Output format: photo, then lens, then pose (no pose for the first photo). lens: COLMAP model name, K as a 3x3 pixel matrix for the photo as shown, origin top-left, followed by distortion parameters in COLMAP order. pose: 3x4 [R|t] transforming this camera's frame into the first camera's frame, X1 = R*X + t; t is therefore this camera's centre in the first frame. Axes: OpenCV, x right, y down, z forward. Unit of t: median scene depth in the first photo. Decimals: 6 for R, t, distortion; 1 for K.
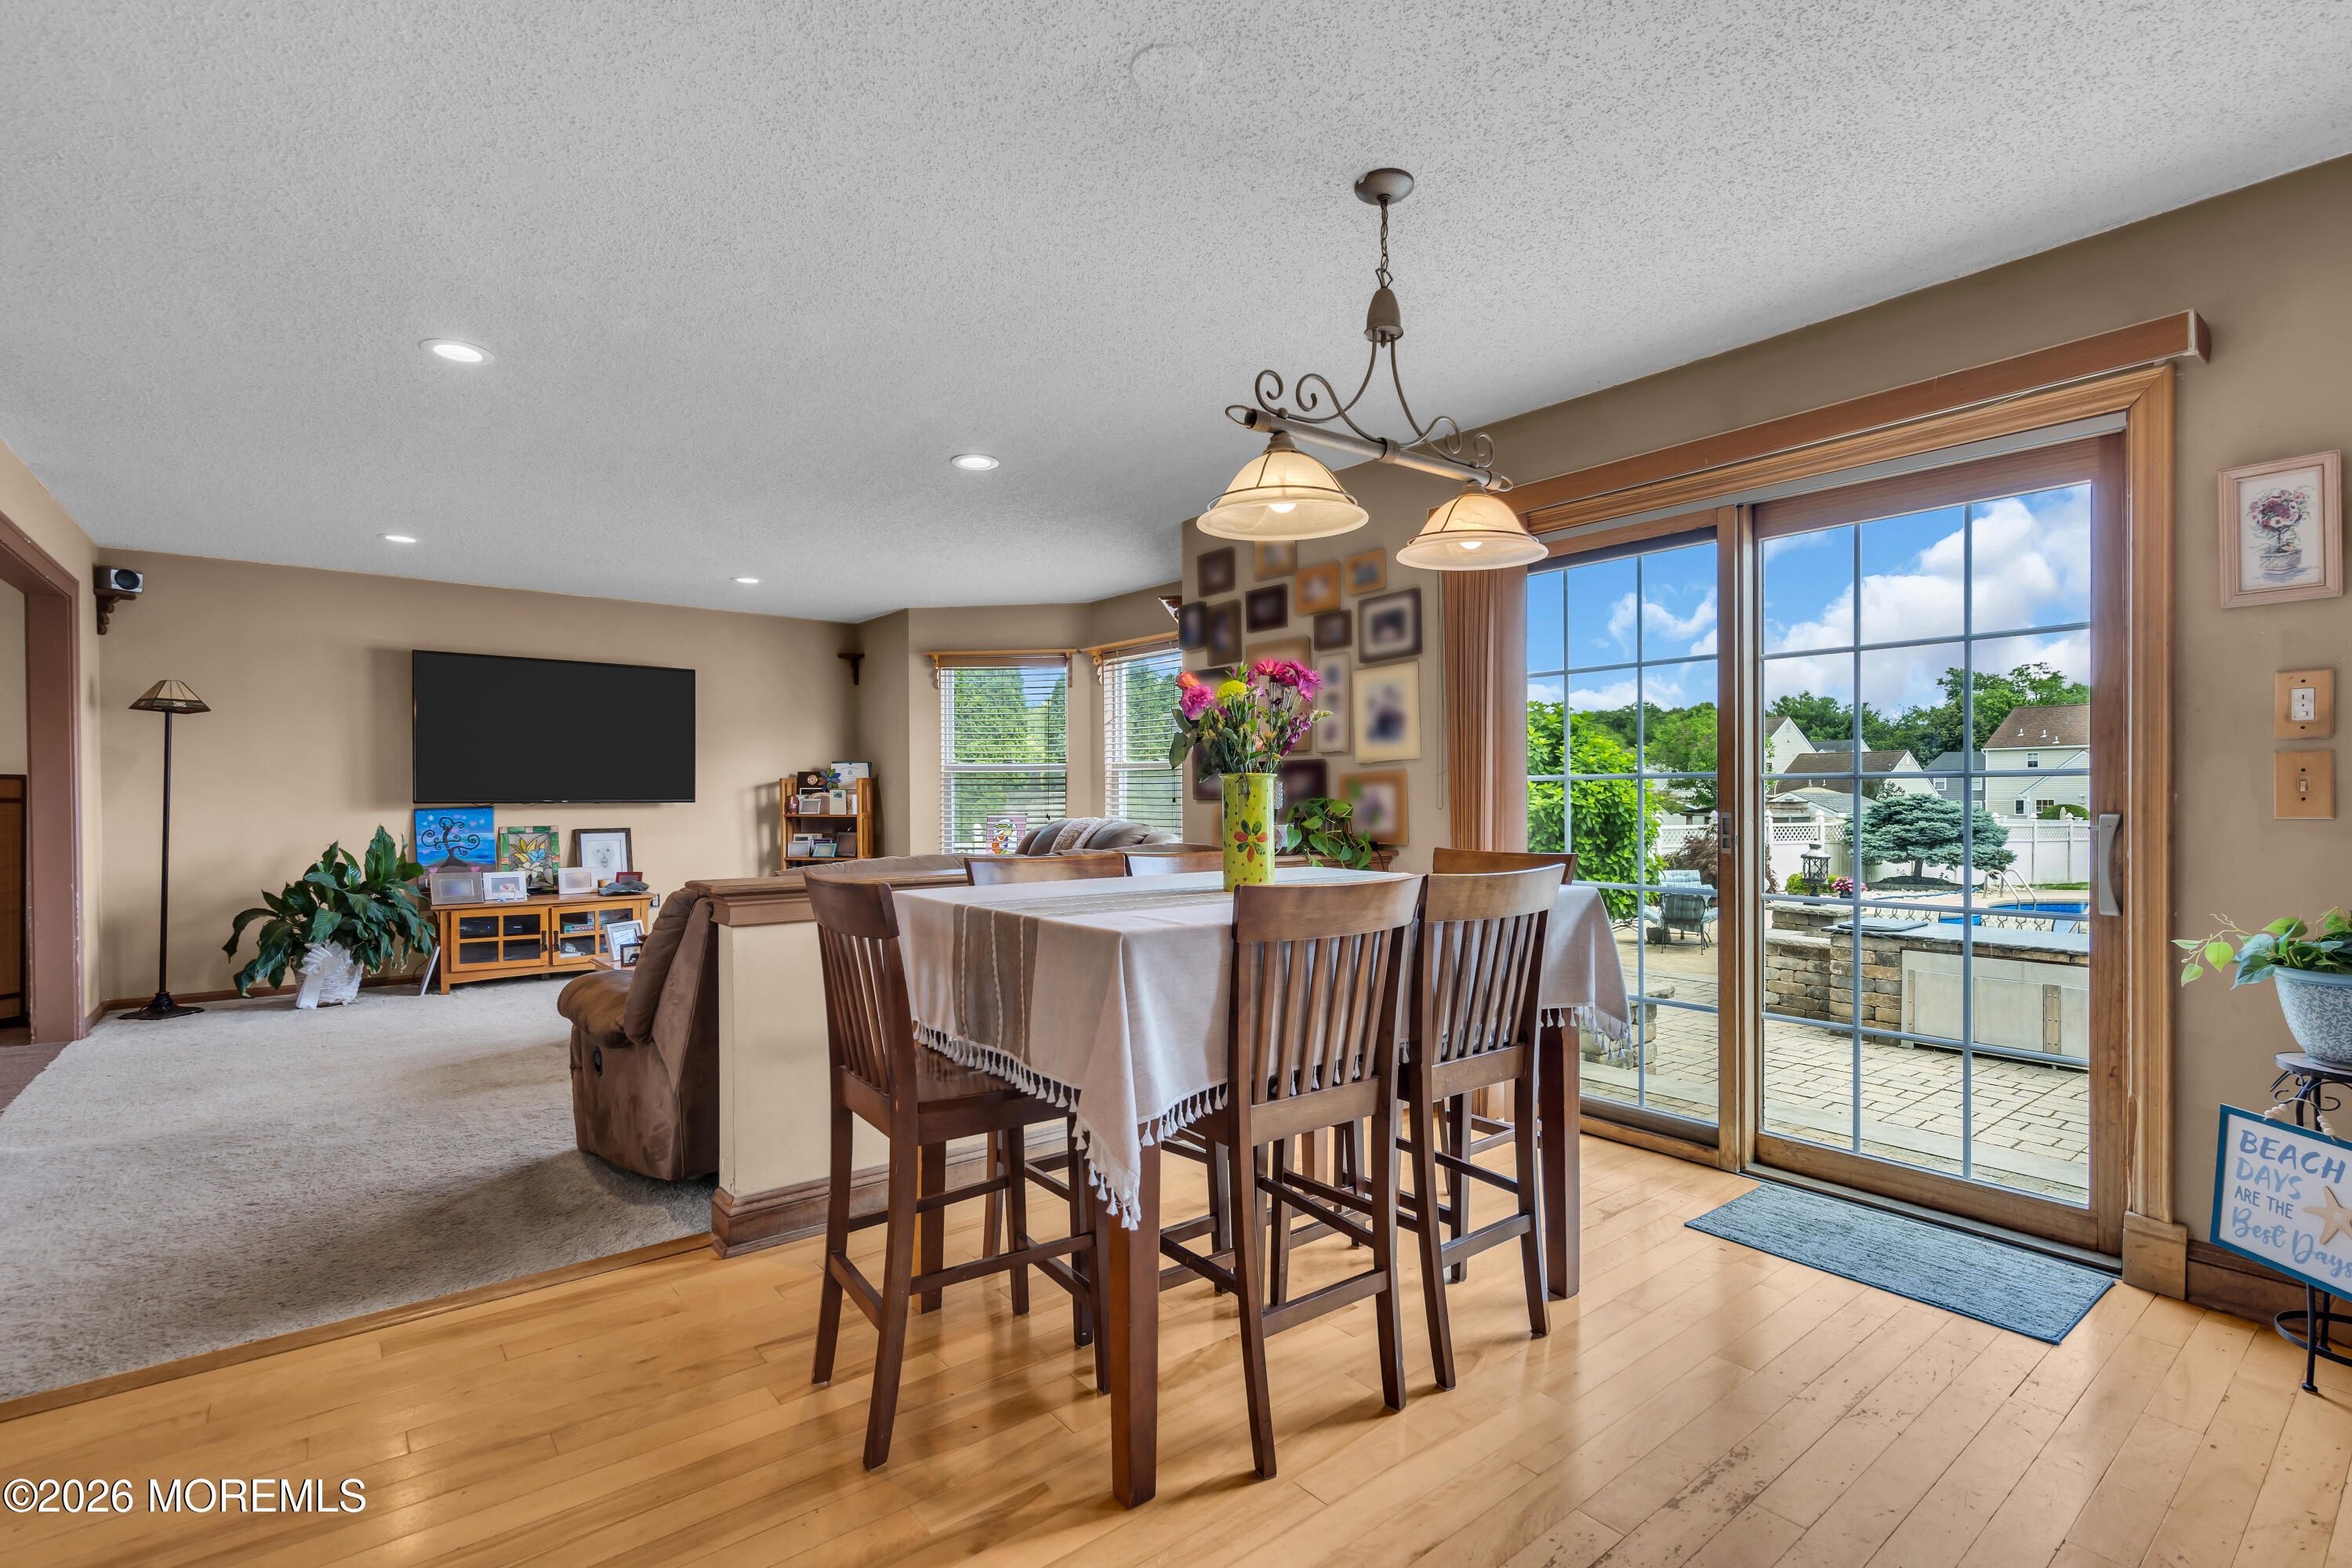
lens RADIAL K [[1079.3, 0, 1181.4], [0, 1079.3, 806.1], [0, 0, 1]] dist [-0.002452, -0.000267]
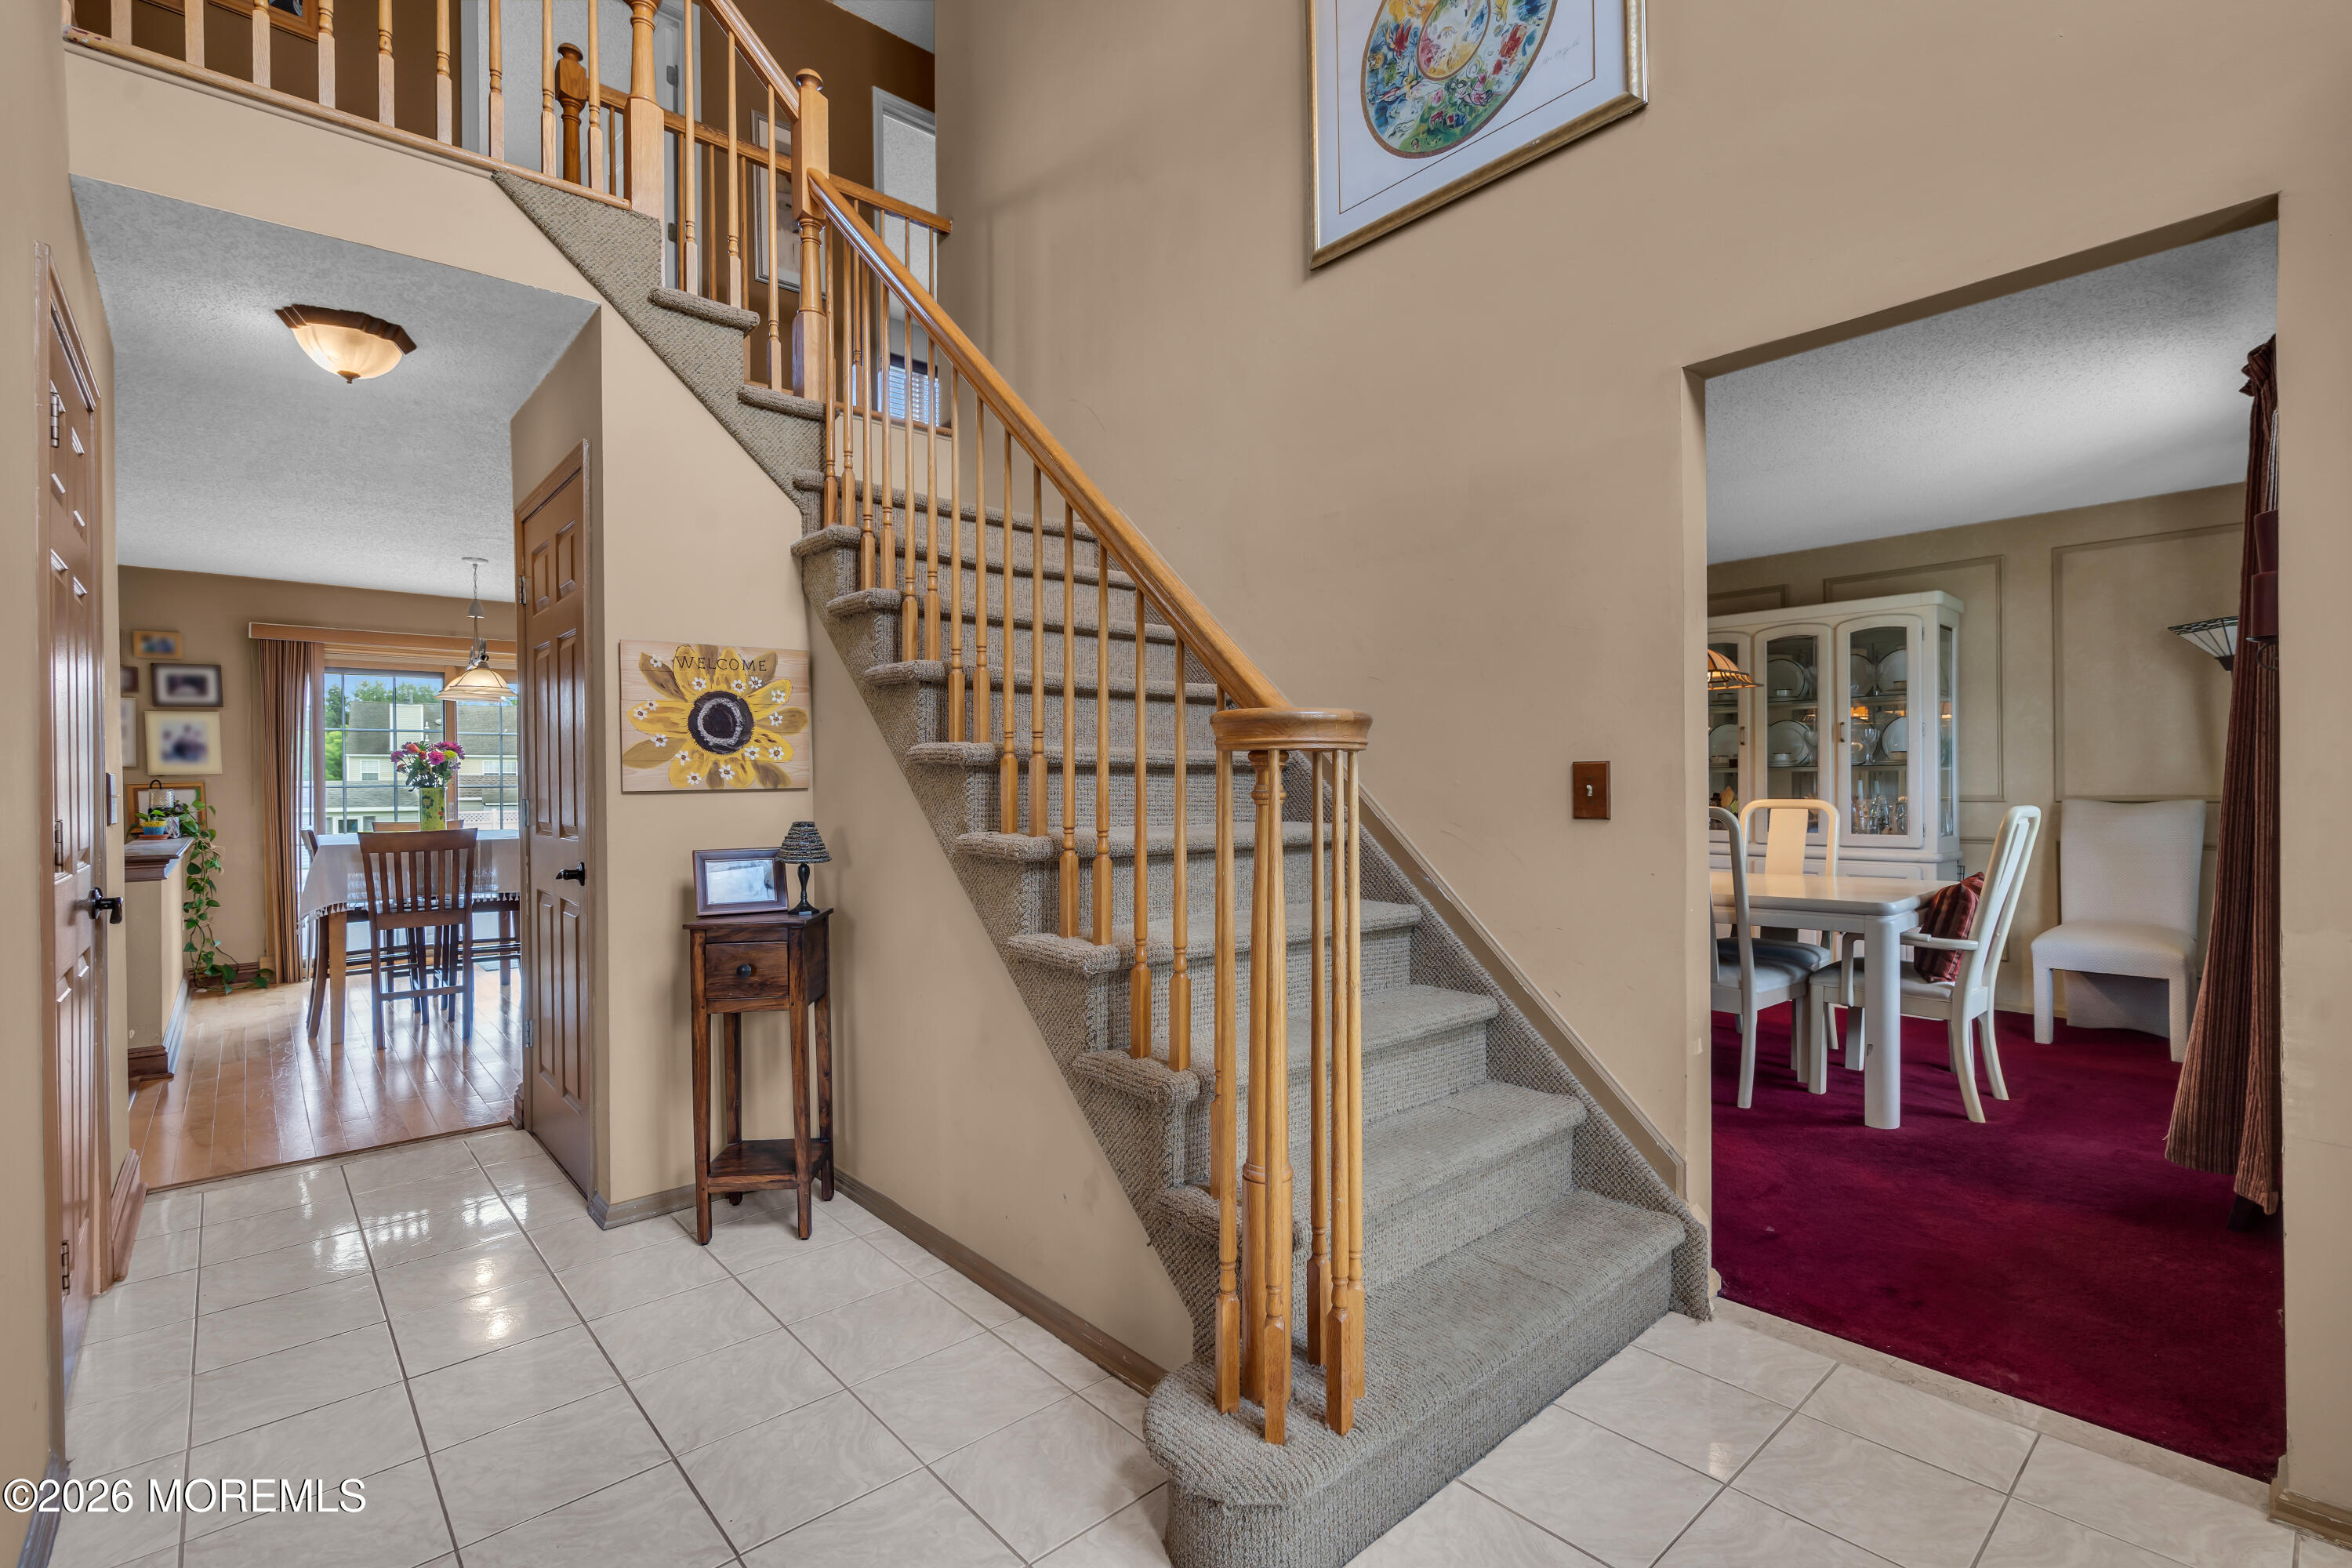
lens RADIAL K [[1064.6, 0, 1181.3], [0, 1064.6, 786.6], [0, 0, 1]] dist [-0.014347, 0.011505]
pose [[-0.050597, -0.003656, 0.998712, -0.959268], [0.016500, 0.999854, 0.004496, -0.006253], [-0.998583, 0.016706, -0.050529, -0.219413]]
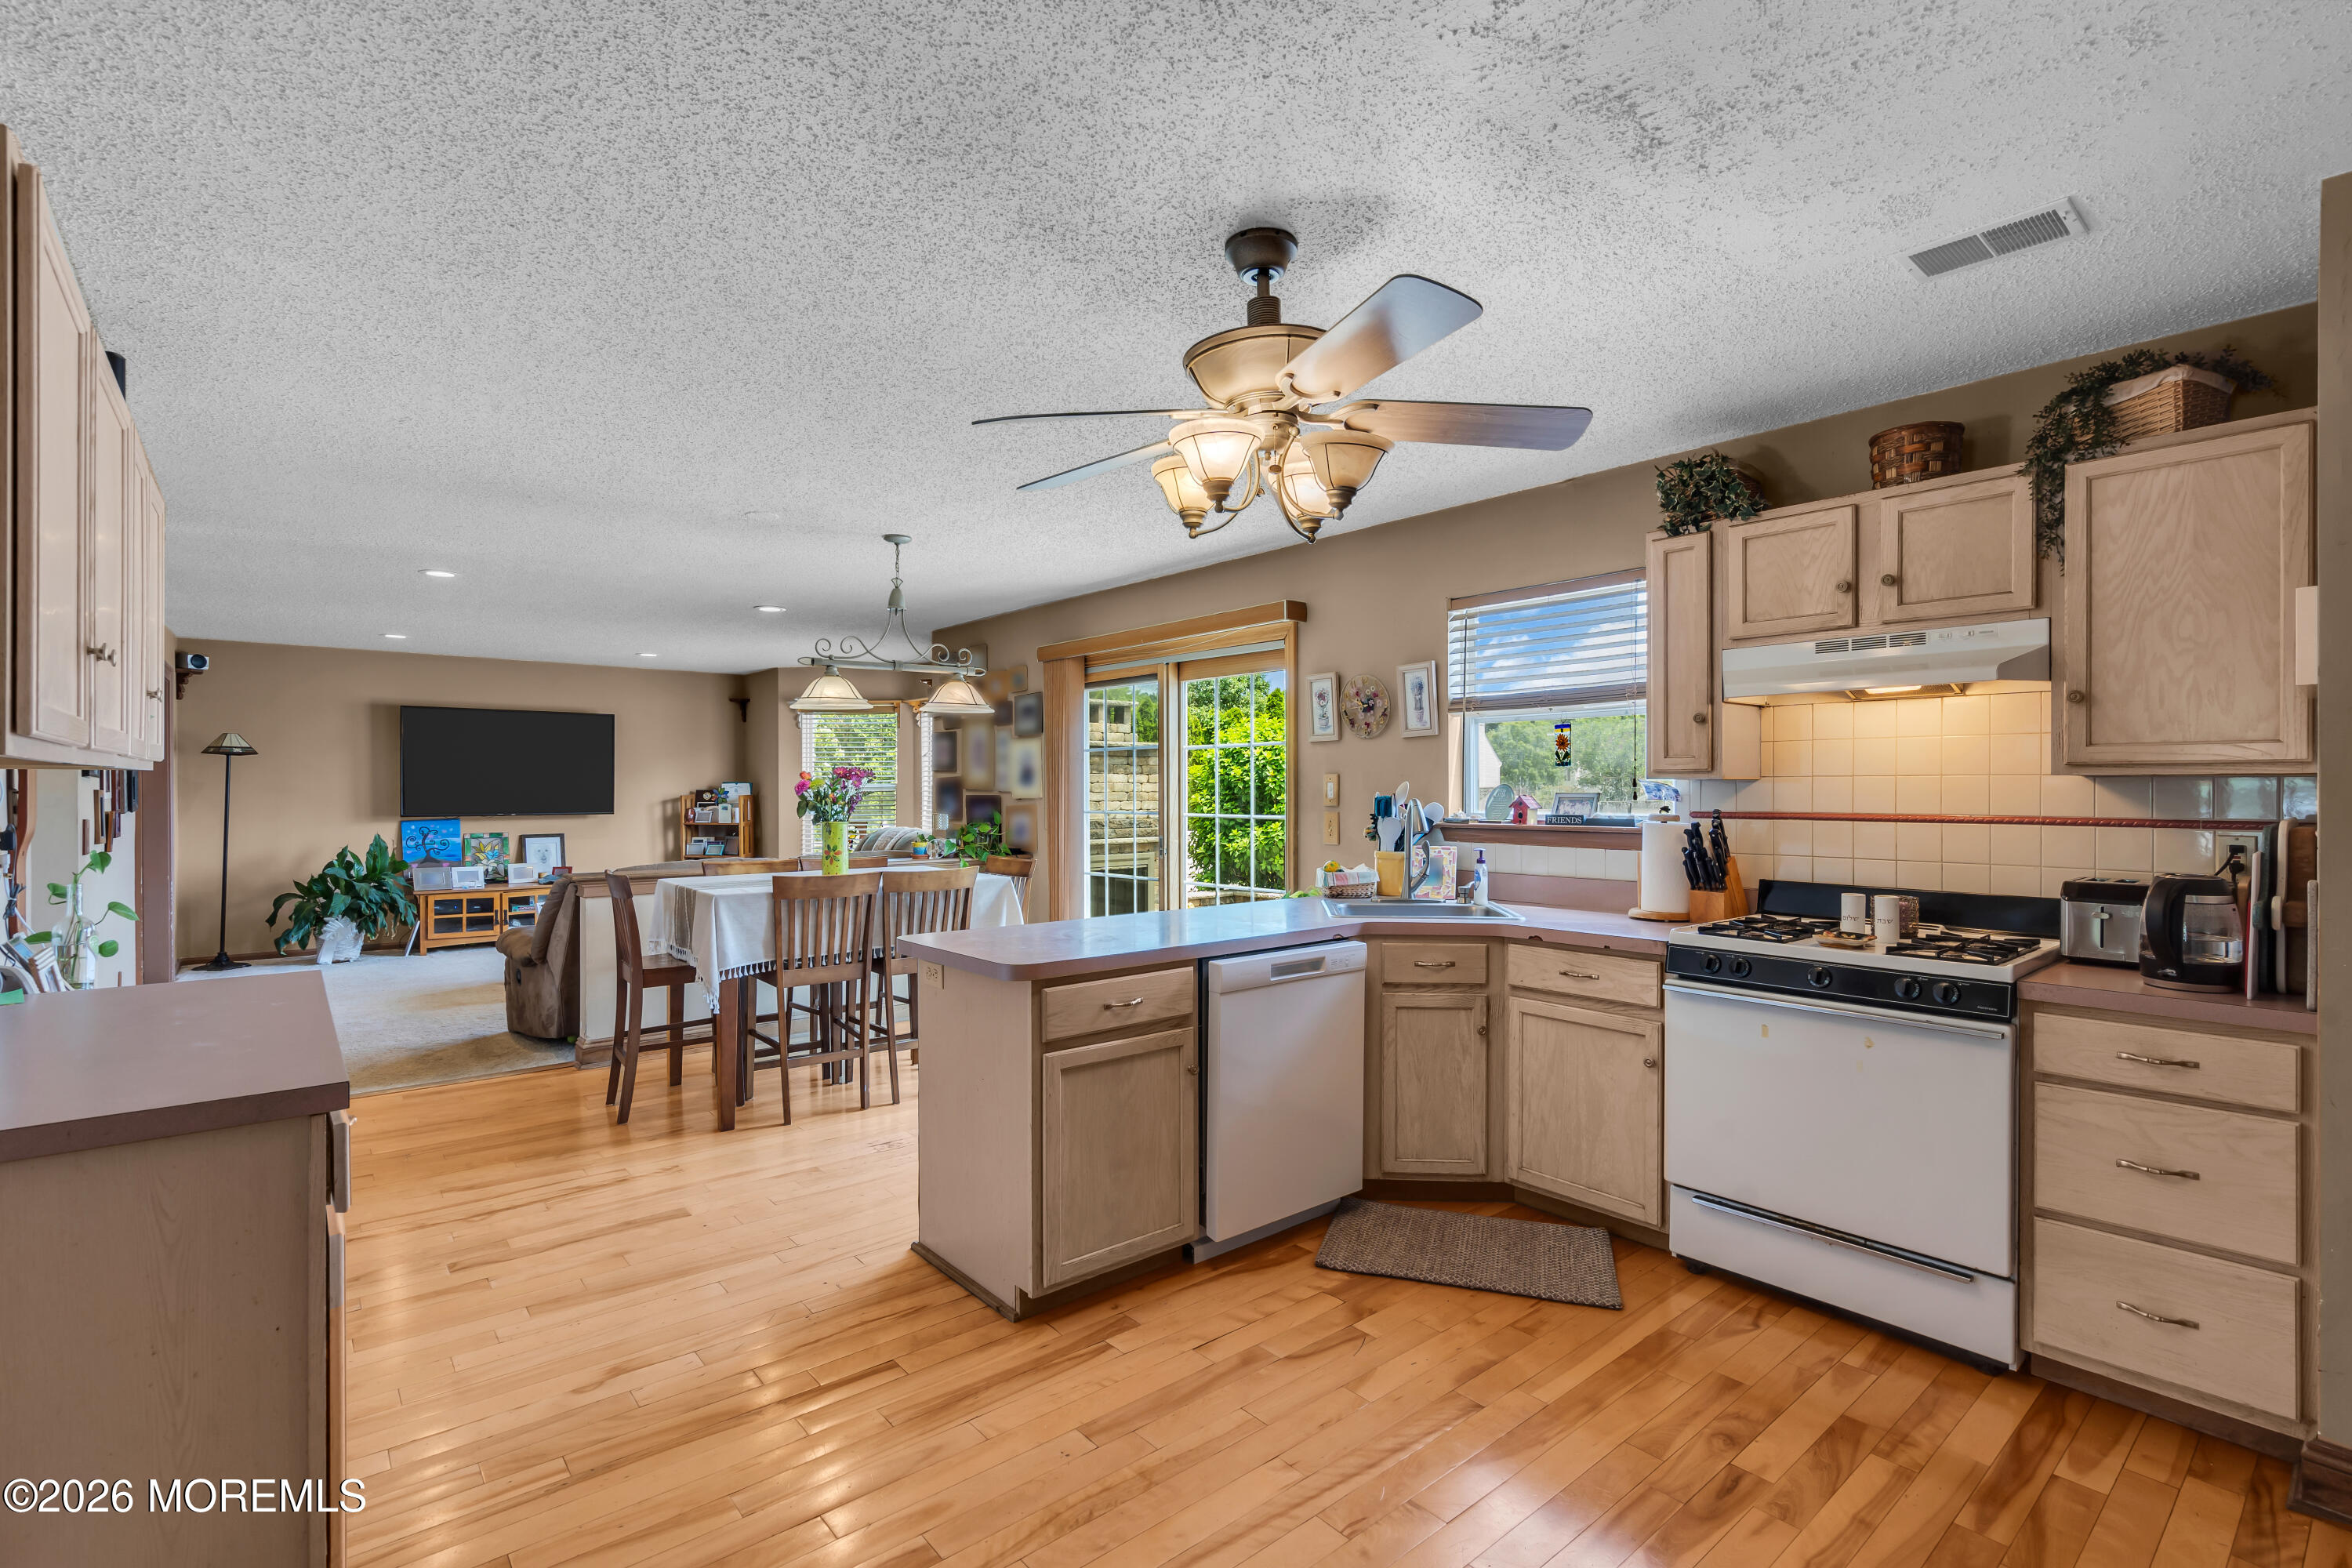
lens RADIAL K [[1075.0, 0, 1180.6], [0, 1075.0, 787.9], [0, 0, 1]] dist [-0.001633, 0.000026]
pose [[0.999746, 0.001359, 0.022496, 0.270518], [-0.001152, 0.999957, -0.009189, -0.030477], [-0.022508, 0.009161, 0.999705, -0.422454]]
